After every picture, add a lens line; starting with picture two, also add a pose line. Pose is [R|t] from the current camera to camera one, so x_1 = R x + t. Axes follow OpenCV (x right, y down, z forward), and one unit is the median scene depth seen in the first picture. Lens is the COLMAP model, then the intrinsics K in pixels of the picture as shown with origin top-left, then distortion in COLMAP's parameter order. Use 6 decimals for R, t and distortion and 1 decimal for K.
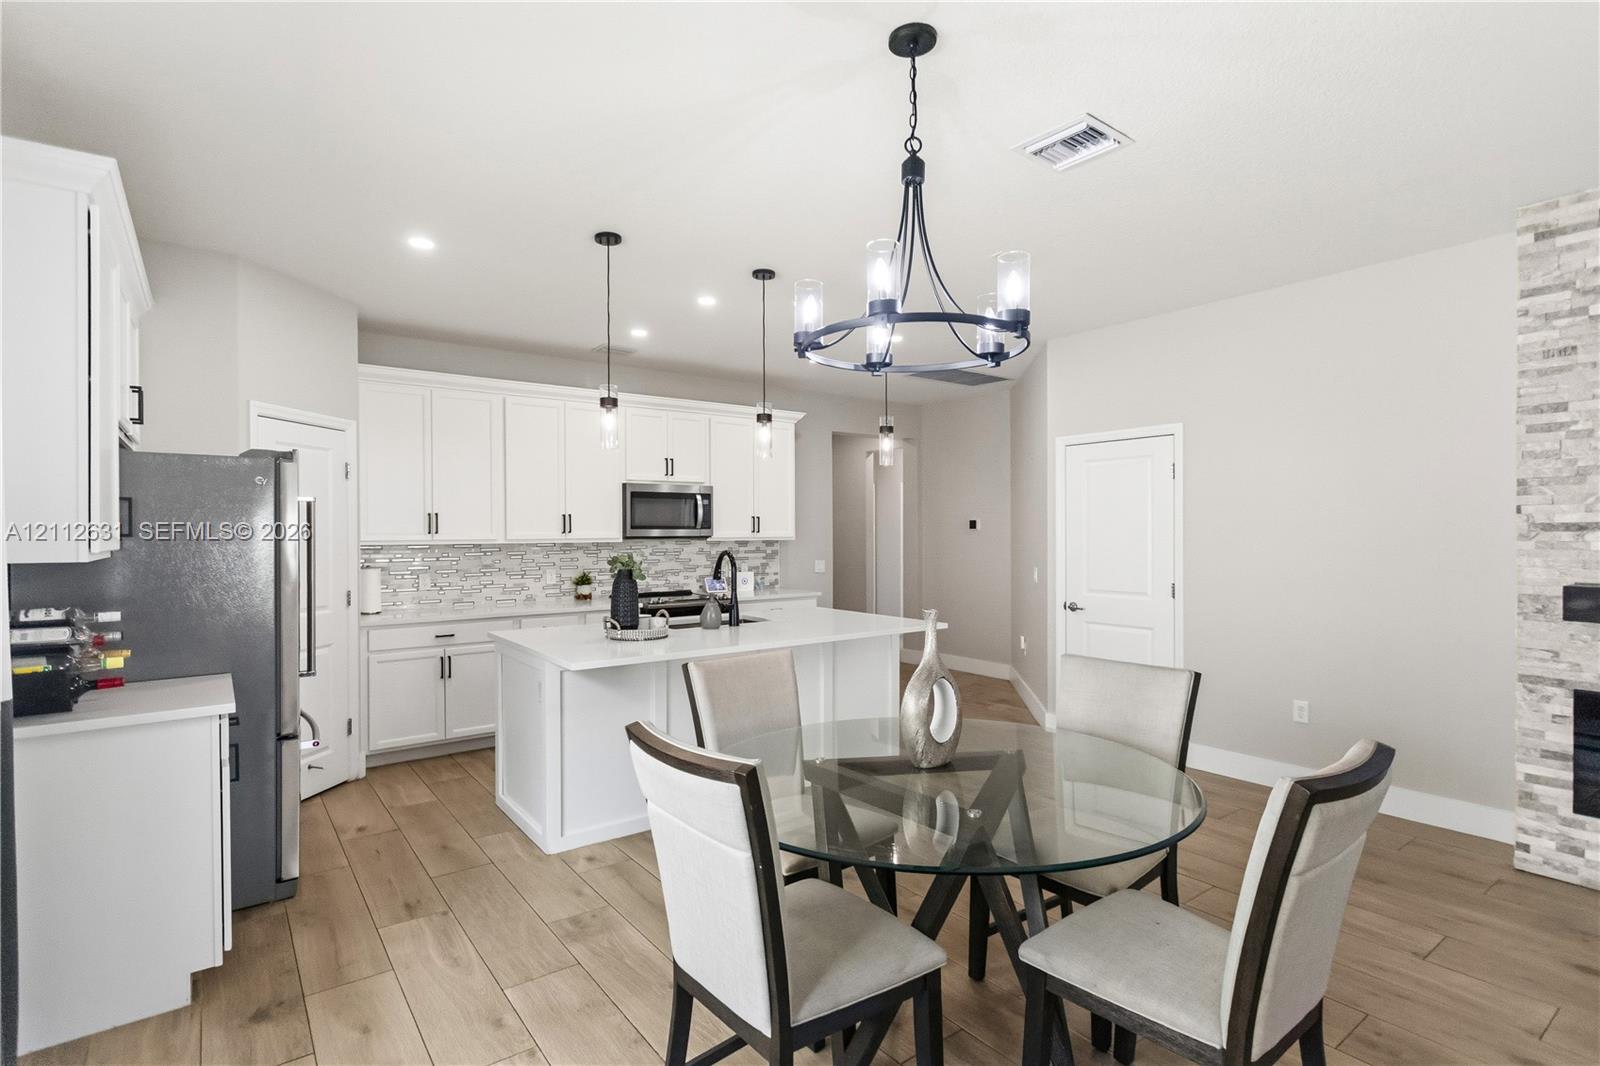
lens RADIAL K [[780.8, 0, 792.8], [0, 780.8, 536.9], [0, 0, 1]] dist [0.002471, 0.002419]
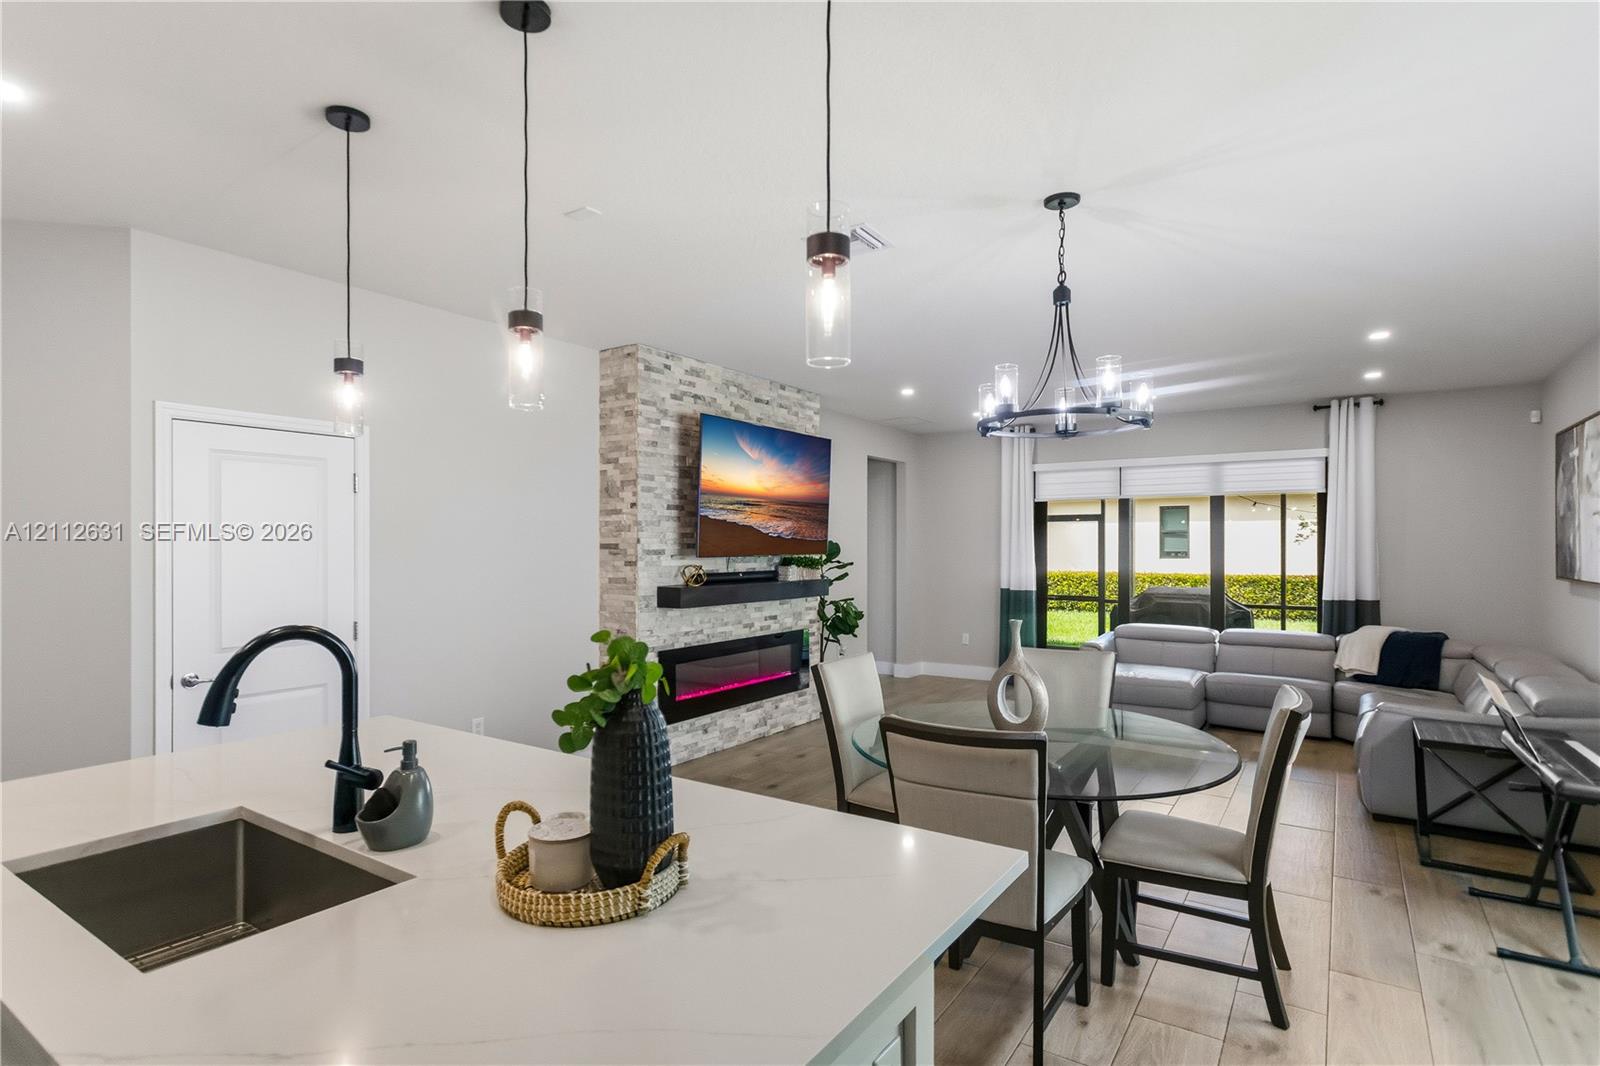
lens RADIAL K [[813.2, 0, 783.8], [0, 813.2, 542.7], [0, 0, 1]] dist [0.002333, 0.003672]
pose [[-0.321521, 0.006671, 0.946879, -0.423761], [0.007812, 0.999960, -0.004392, -0.014104], [-0.946870, 0.005985, -0.321560, 0.789526]]
